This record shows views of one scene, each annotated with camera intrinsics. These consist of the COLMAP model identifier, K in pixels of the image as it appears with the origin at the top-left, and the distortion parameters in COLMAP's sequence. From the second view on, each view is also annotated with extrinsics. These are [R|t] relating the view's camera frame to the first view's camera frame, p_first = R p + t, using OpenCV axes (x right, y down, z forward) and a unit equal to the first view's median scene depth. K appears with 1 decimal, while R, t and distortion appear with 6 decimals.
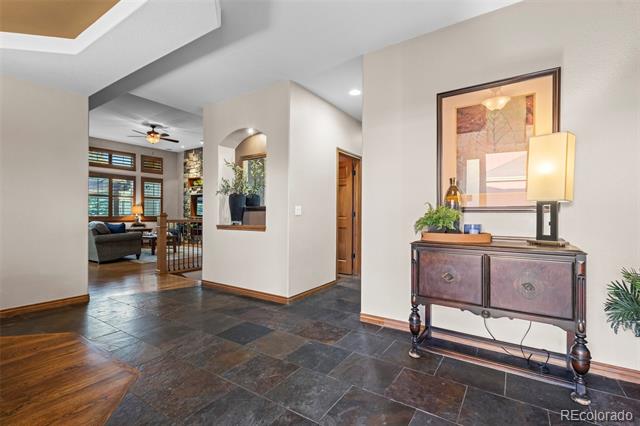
lens RADIAL K [[295.7, 0, 320.4], [0, 295.7, 213.7], [0, 0, 1]] dist [0.003706, 0.000382]
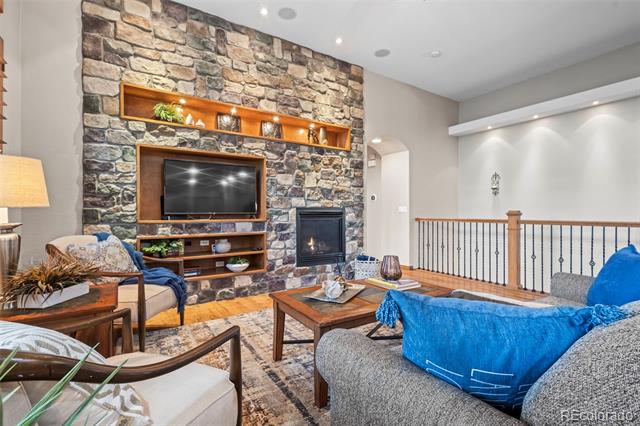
lens RADIAL K [[295.7, 0, 320.1], [0, 295.7, 212.6], [0, 0, 1]] dist [0.003706, 0.000382]
pose [[0.399852, -0.008556, 0.916540, -0.632106], [-0.001687, 0.999948, 0.010071, -0.000818], [-0.916578, -0.005573, 0.399816, 0.717466]]
